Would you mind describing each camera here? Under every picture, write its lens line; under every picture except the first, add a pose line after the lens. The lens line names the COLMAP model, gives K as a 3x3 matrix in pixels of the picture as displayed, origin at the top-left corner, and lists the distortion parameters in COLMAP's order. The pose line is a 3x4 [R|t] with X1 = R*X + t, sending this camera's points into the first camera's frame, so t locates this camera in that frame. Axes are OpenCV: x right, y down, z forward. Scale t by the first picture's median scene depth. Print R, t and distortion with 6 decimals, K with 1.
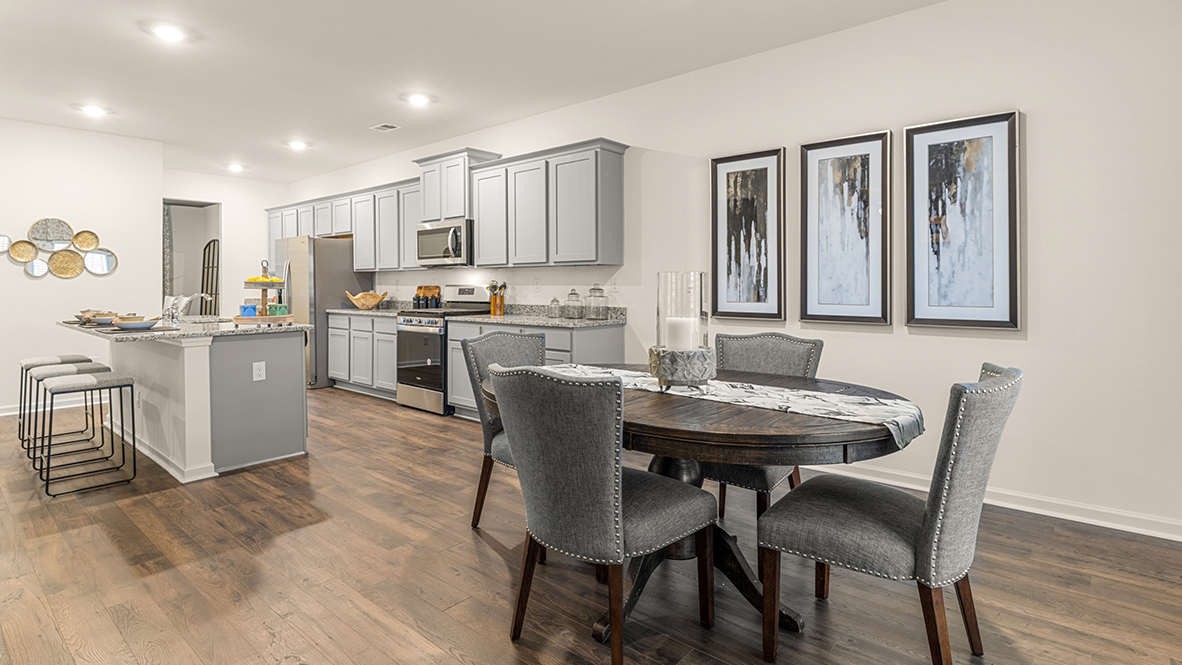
lens RADIAL K [[600.1, 0, 588.0], [0, 600.1, 286.1], [0, 0, 1]] dist [0.001201, -0.000179]
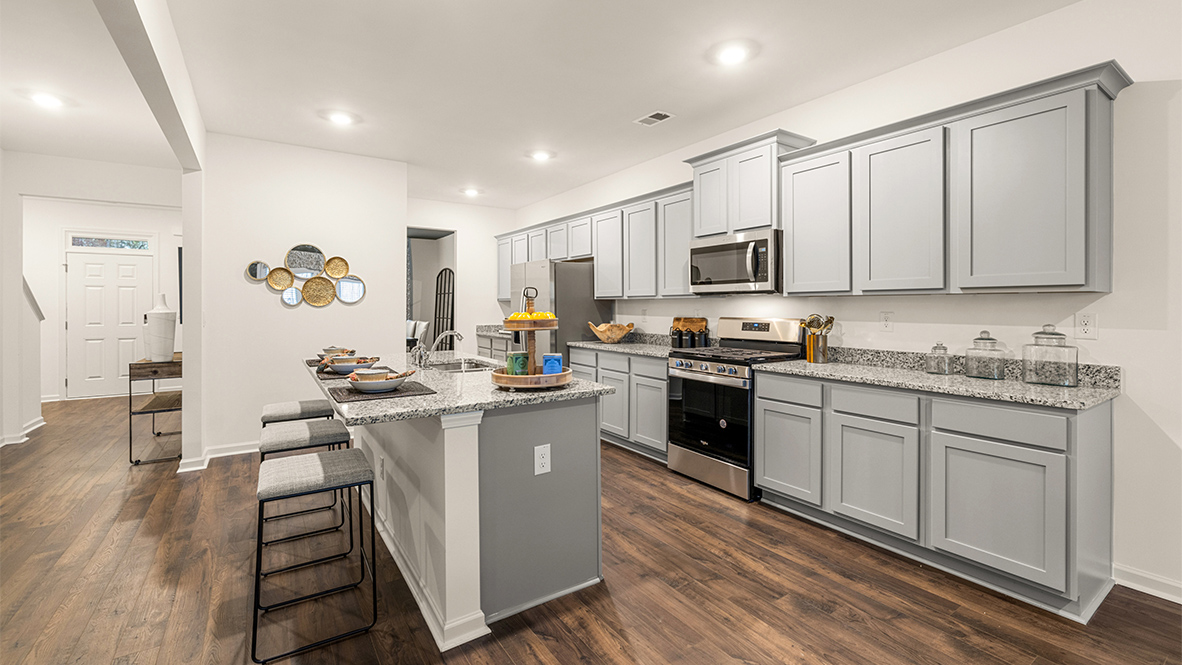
lens RADIAL K [[497.9, 0, 593.1], [0, 497.9, 308.4], [0, 0, 1]] dist [-0.000626, -0.000024]
pose [[0.968735, 0.005821, -0.248029, -0.256135], [-0.005236, 0.999982, 0.003016, -0.015889], [0.248042, -0.001623, 0.968748, 0.348892]]
